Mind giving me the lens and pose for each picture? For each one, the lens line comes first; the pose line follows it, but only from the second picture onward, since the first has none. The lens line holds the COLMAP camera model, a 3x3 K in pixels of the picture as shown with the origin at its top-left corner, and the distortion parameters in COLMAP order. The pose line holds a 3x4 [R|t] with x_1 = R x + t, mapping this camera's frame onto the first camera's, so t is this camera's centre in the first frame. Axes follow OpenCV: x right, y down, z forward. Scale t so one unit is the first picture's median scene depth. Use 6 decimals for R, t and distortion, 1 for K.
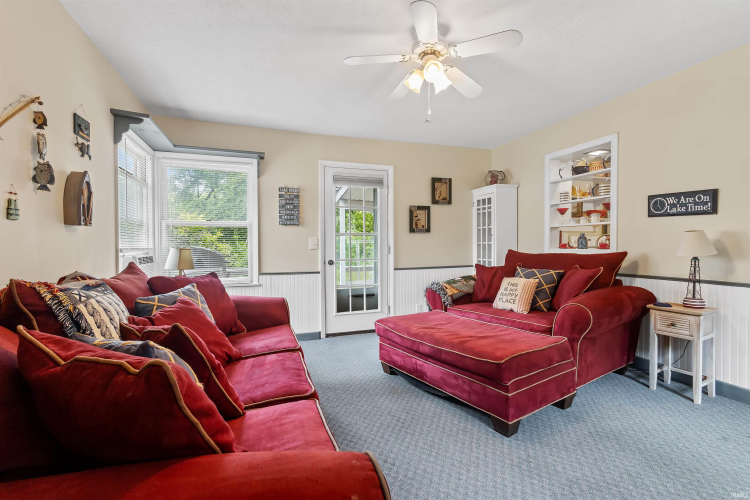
lens RADIAL K [[348.8, 0, 381.9], [0, 348.8, 249.1], [0, 0, 1]] dist [0.021376, -0.003200]
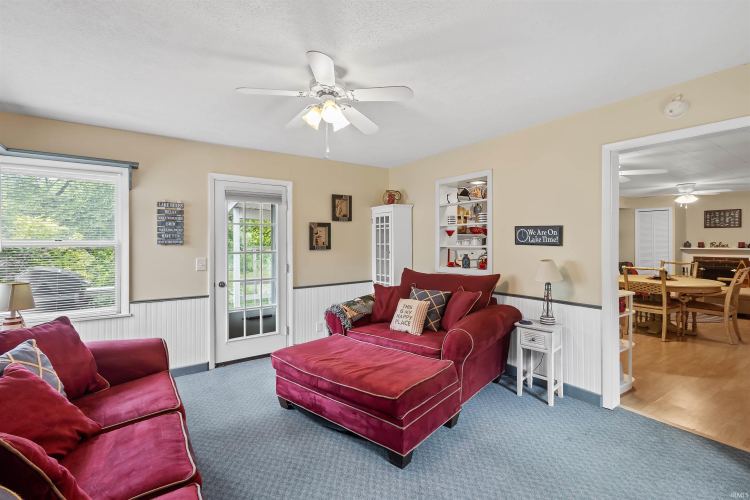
lens RADIAL K [[348.8, 0, 380.3], [0, 348.8, 242.9], [0, 0, 1]] dist [0.021376, -0.003200]
pose [[0.962690, 0.001363, 0.270602, 0.007998], [0.002803, 0.999883, -0.015008, -0.085092], [-0.270591, 0.015206, 0.962574, 0.000068]]
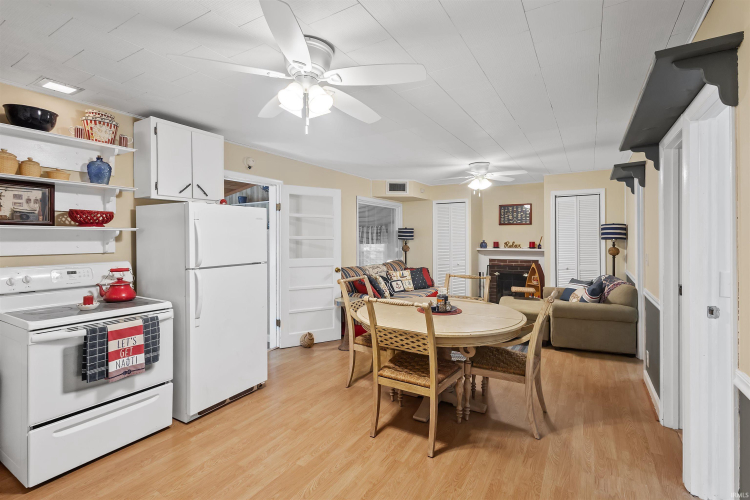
lens RADIAL K [[348.8, 0, 375.9], [0, 348.8, 243.0], [0, 0, 1]] dist [0.021376, -0.003200]
pose [[0.781868, -0.003883, 0.623432, 0.725486], [0.011589, 0.999898, -0.008307, -0.099559], [-0.623337, 0.013720, 0.781833, 0.439637]]
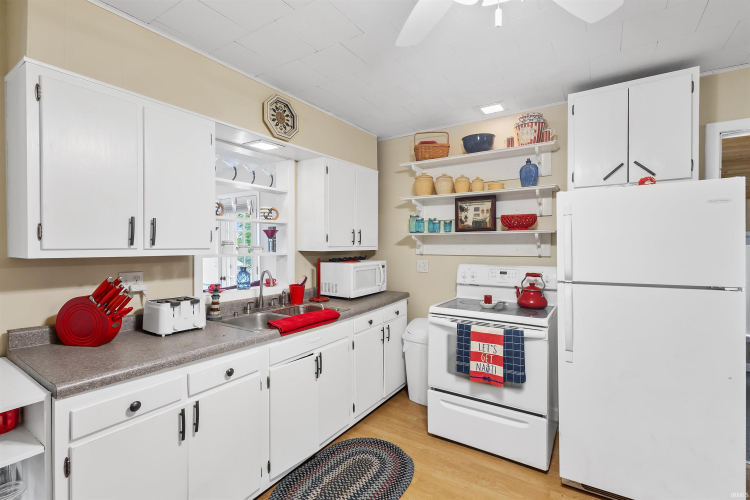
lens RADIAL K [[348.8, 0, 375.1], [0, 348.8, 247.6], [0, 0, 1]] dist [0.021376, -0.003200]
pose [[0.600898, 0.013246, -0.799216, 1.048751], [-0.019119, 0.999815, 0.002196, -0.103974], [0.799097, 0.013960, 0.601040, 0.633017]]
